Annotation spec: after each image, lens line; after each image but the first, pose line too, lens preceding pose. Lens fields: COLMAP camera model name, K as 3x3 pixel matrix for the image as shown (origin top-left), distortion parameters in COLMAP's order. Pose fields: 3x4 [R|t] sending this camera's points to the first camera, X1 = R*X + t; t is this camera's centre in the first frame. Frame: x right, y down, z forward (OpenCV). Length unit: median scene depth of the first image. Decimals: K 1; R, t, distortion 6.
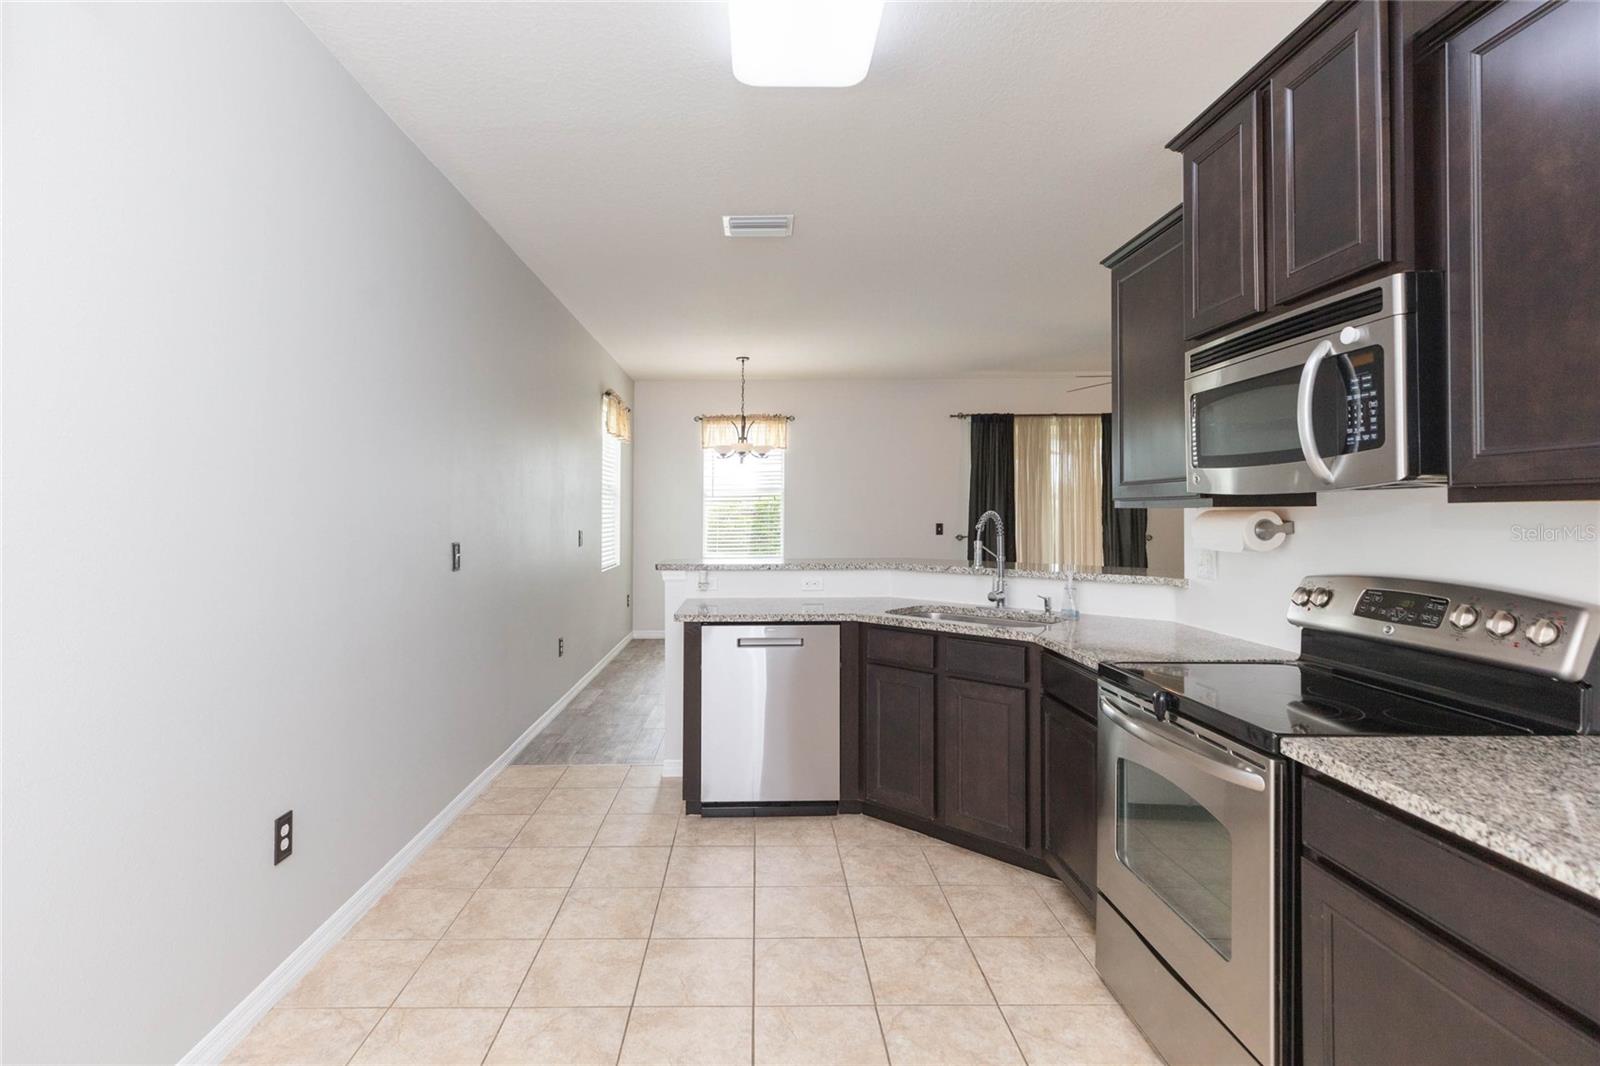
lens RADIAL K [[763.1, 0, 750.4], [0, 763.1, 499.6], [0, 0, 1]] dist [0.004311, 0.000076]
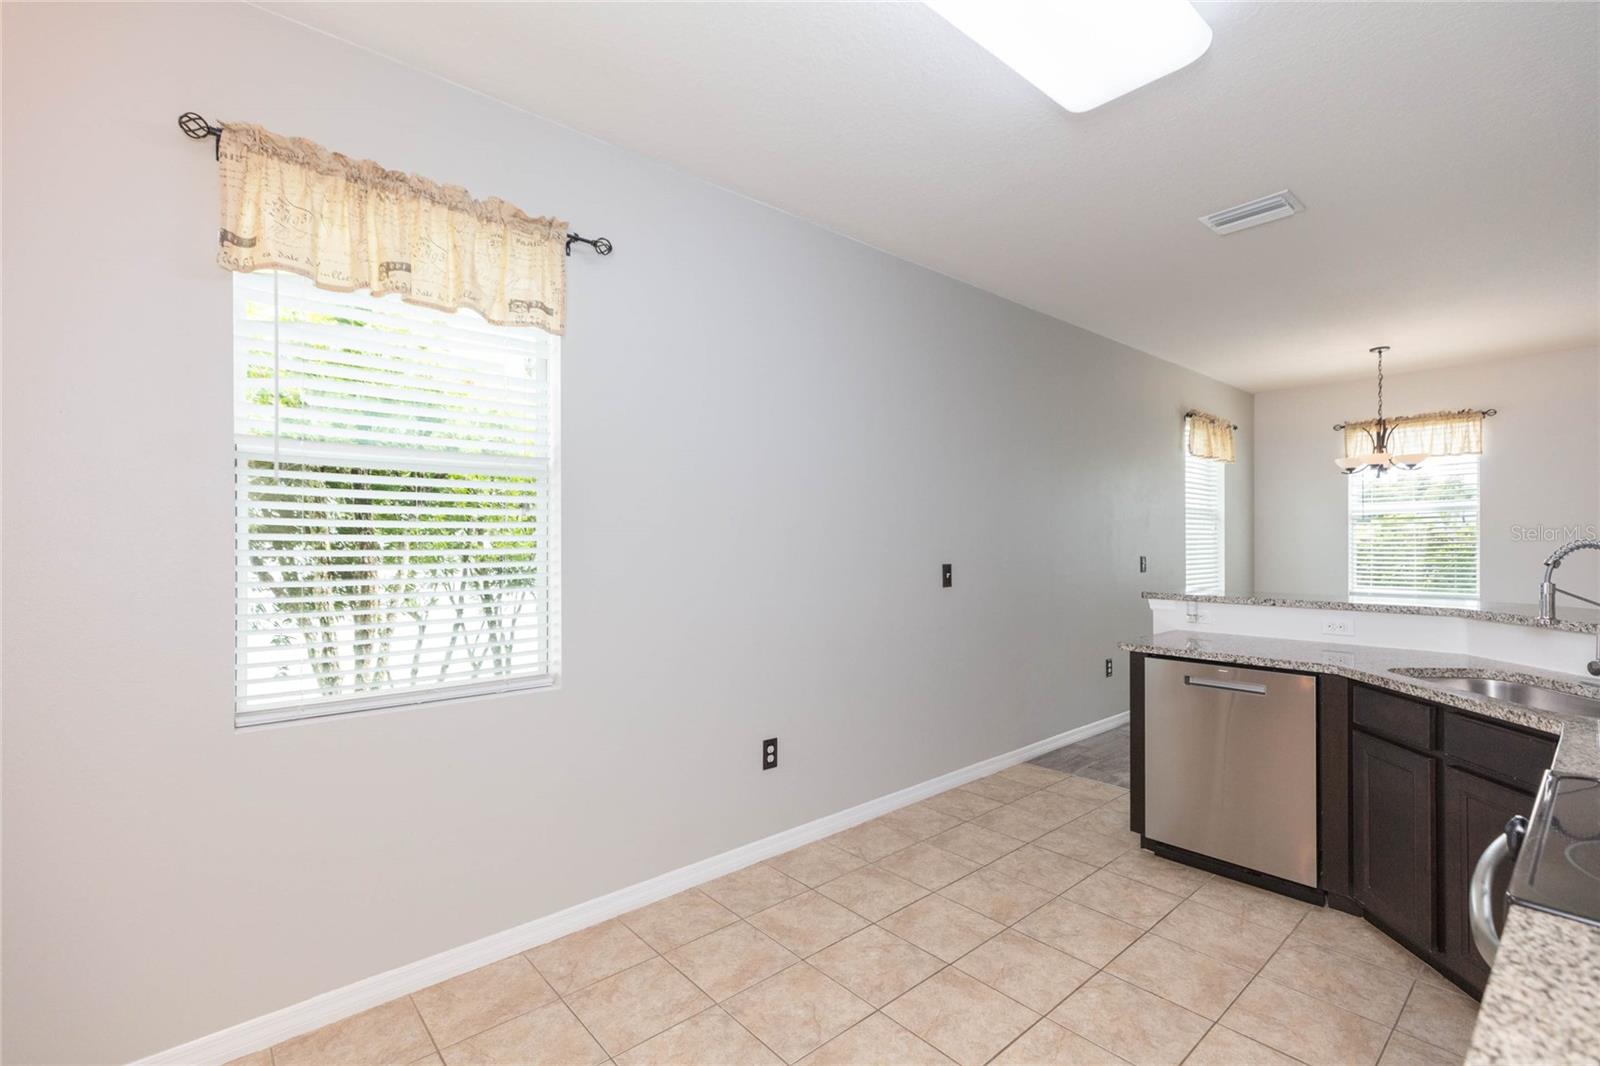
lens RADIAL K [[714.6, 0, 809.7], [0, 714.6, 534.7], [0, 0, 1]] dist [0.002231, 0.000213]
pose [[0.665498, -0.002733, -0.746395, 0.370914], [0.013139, 0.999881, 0.008053, -0.002966], [0.746284, -0.015166, 0.665454, 0.088885]]
